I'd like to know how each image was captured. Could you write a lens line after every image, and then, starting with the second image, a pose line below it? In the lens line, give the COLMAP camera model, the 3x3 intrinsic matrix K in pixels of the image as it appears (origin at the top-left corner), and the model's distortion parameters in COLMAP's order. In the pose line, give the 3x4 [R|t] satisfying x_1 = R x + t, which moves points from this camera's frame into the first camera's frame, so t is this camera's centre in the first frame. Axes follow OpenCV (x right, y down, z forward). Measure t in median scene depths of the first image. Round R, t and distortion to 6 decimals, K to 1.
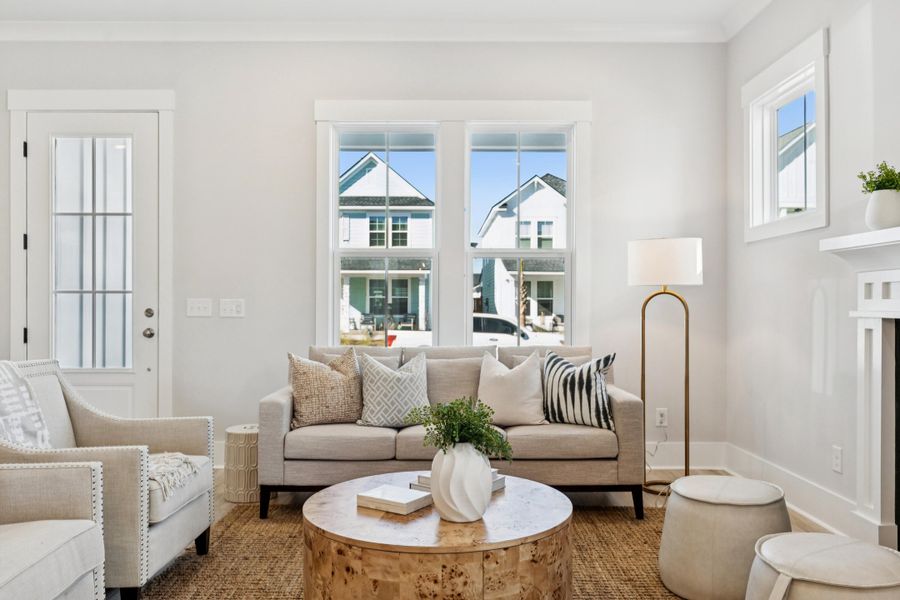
lens RADIAL K [[699.2, 0, 450.0], [0, 699.2, 300.0], [0, 0, 1]] dist [-0.000836, 0.002753]
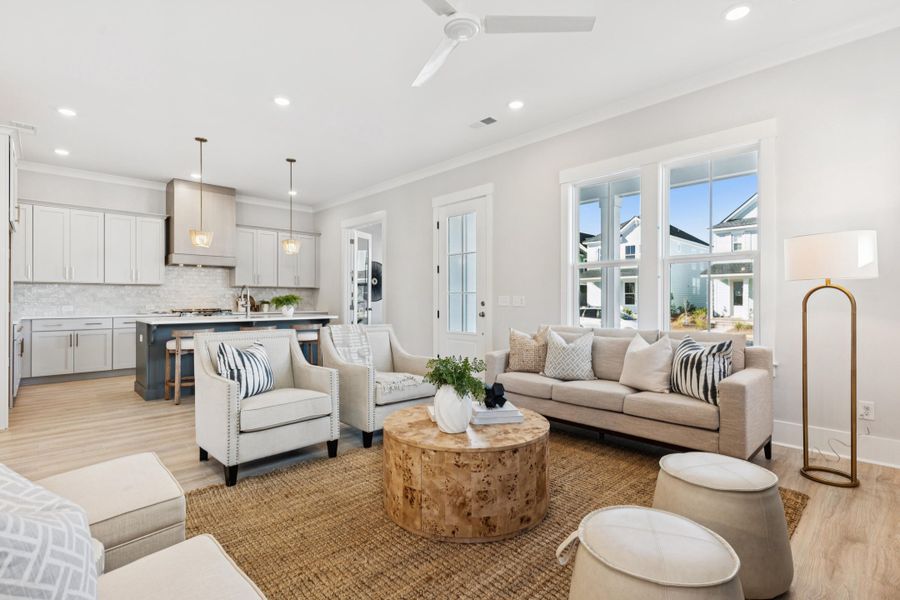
lens RADIAL K [[422.4, 0, 450.0], [0, 422.4, 300.0], [0, 0, 1]] dist [0.000930, 0.000463]
pose [[0.693422, -0.001153, -0.720531, 0.419880], [0.005731, 0.999976, 0.003916, 0.003847], [0.720509, -0.006845, 0.693411, 0.188397]]
